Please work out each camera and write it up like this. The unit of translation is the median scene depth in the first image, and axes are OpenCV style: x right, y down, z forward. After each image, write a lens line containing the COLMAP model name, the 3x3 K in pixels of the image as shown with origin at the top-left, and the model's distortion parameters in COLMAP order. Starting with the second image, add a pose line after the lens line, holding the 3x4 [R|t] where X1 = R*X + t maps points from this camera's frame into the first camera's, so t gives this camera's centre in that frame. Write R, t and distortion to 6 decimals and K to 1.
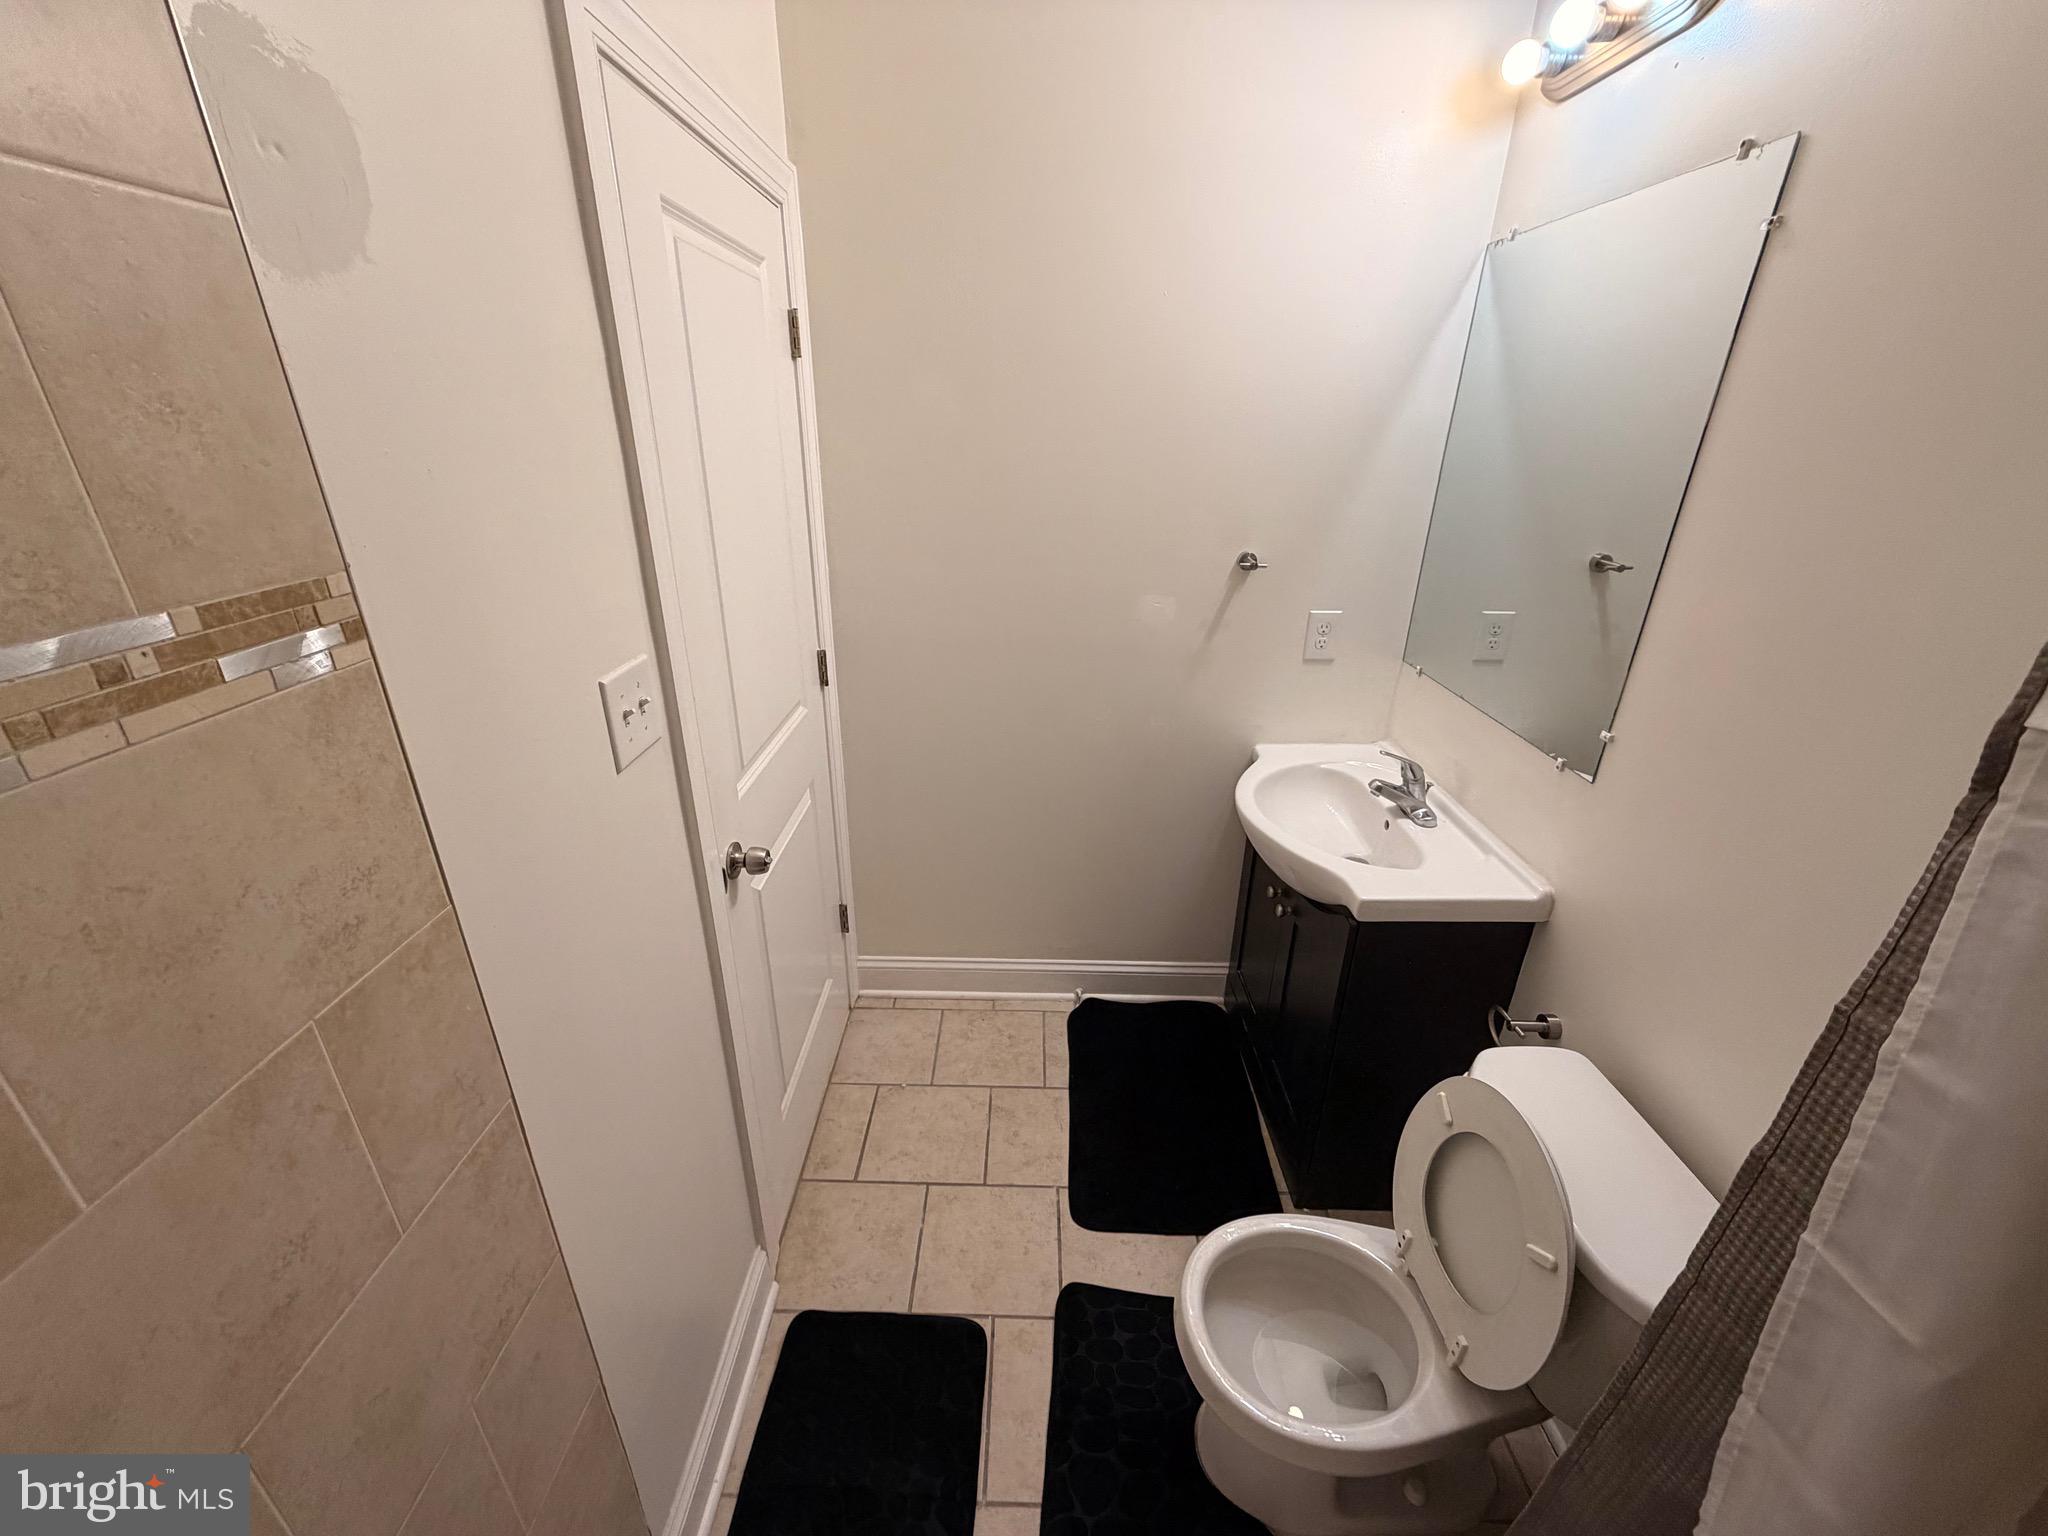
lens RADIAL K [[811.9, 0, 1022.2], [0, 811.9, 775.3], [0, 0, 1]] dist [0.002142, -0.000578]
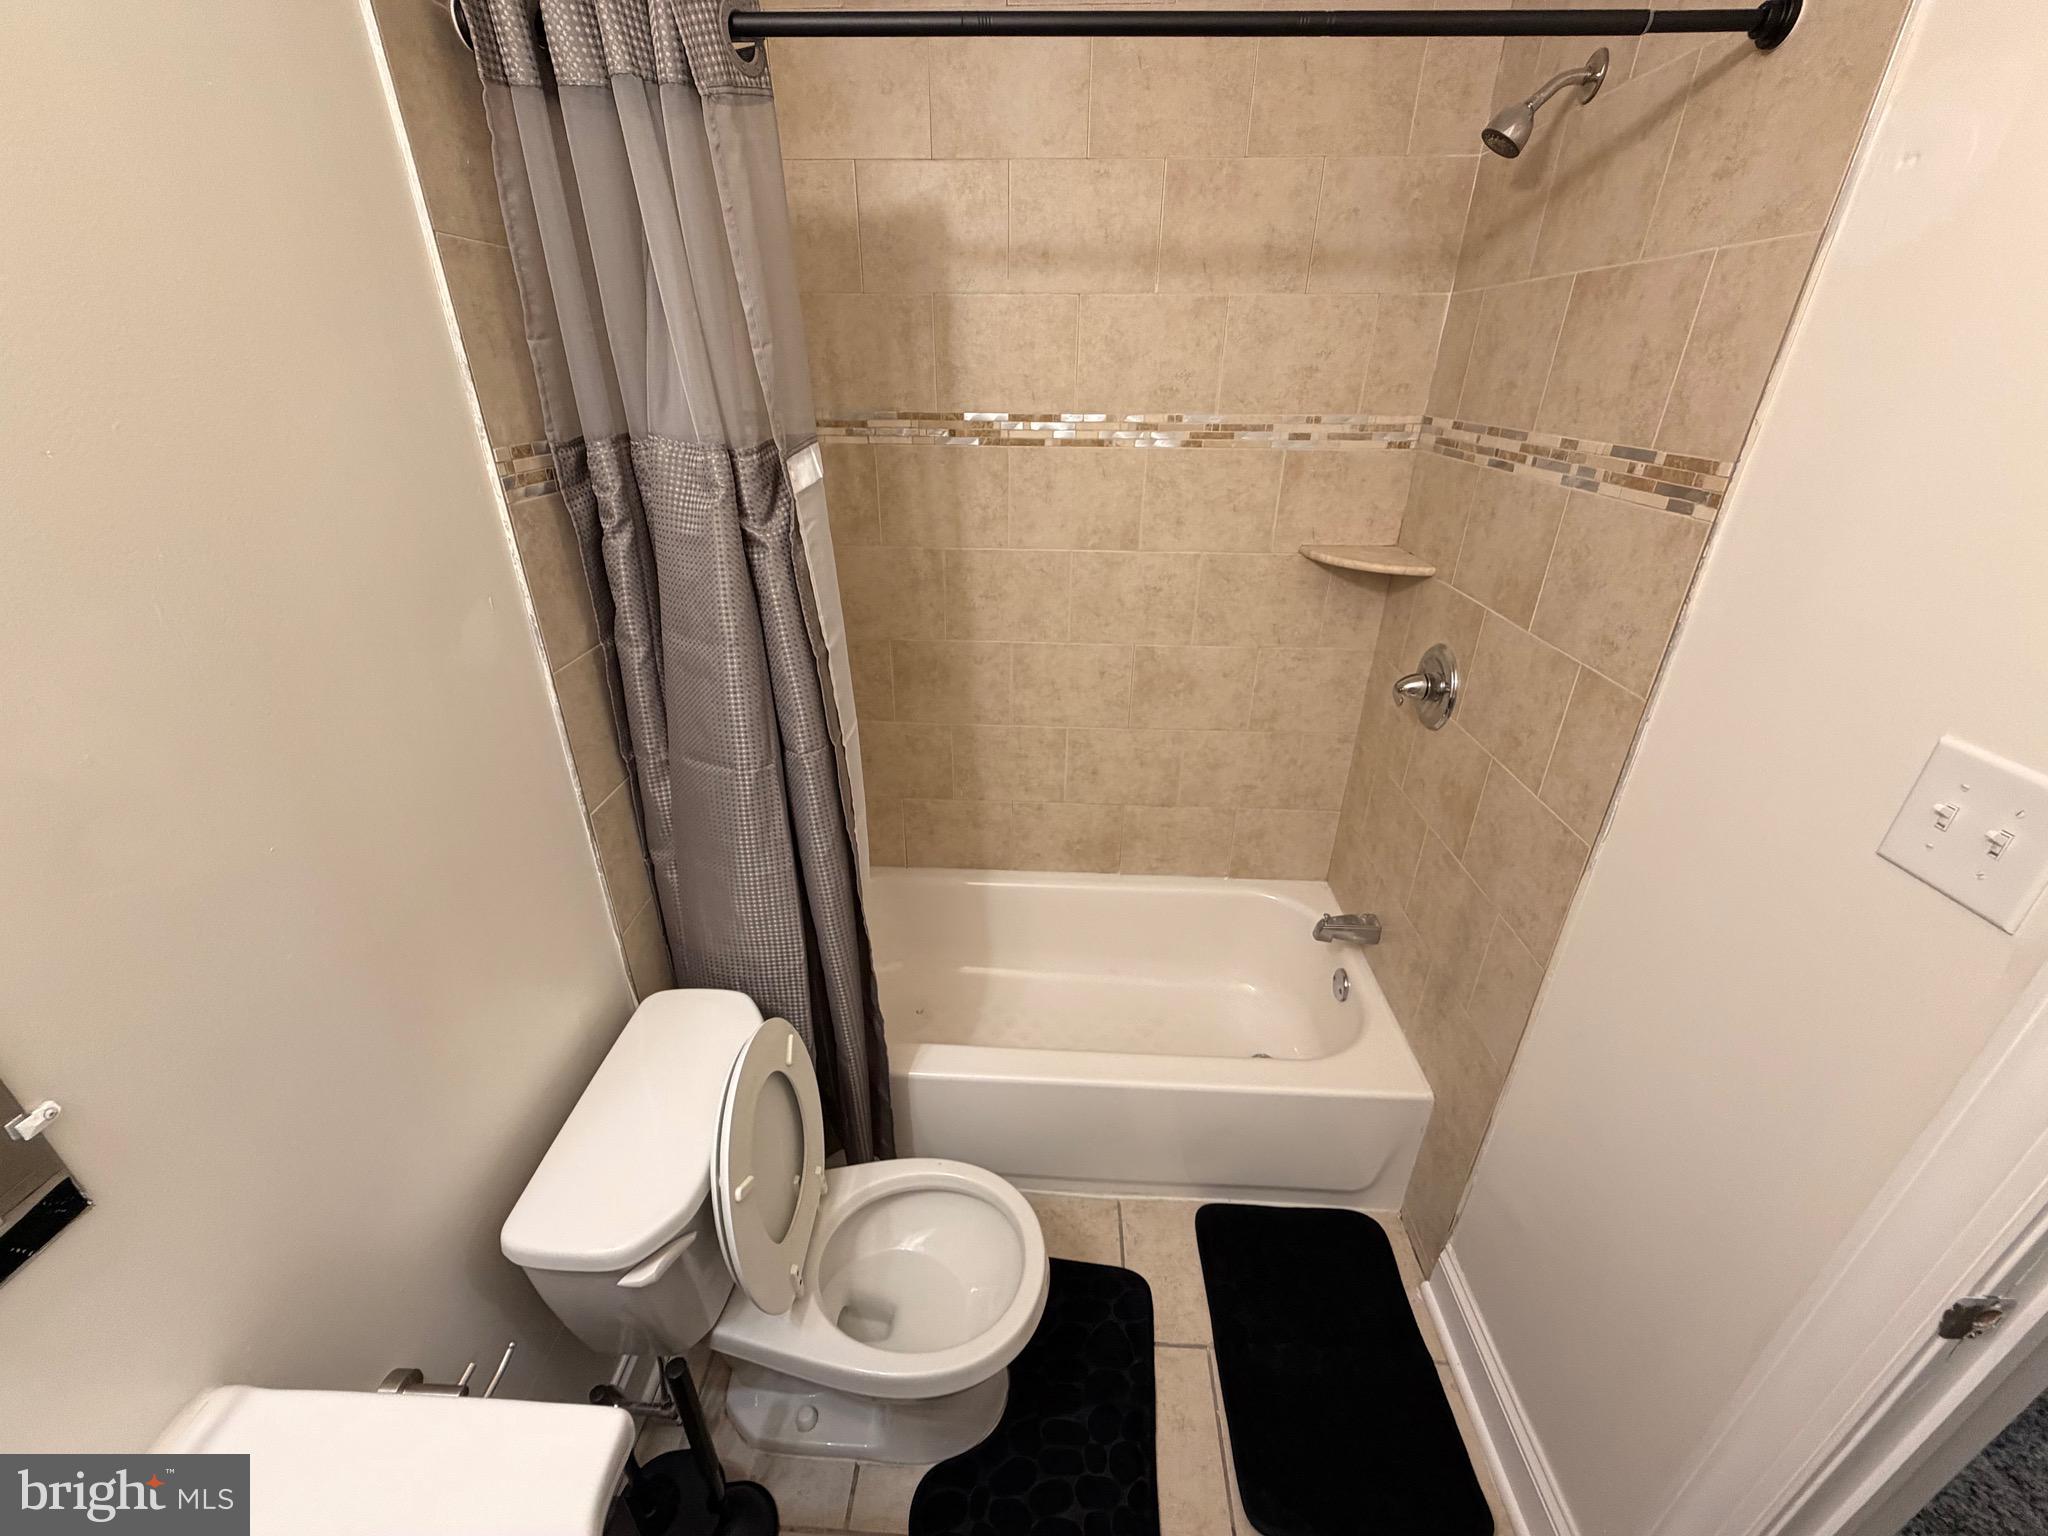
lens RADIAL K [[811.9, 0, 1023.6], [0, 811.9, 765.7], [0, 0, 1]] dist [0.002142, -0.000578]
pose [[-0.999374, -0.029104, 0.020111, 0.139514], [-0.002945, 0.634953, 0.772545, -0.322239], [-0.035254, 0.772002, -0.634642, 0.740569]]
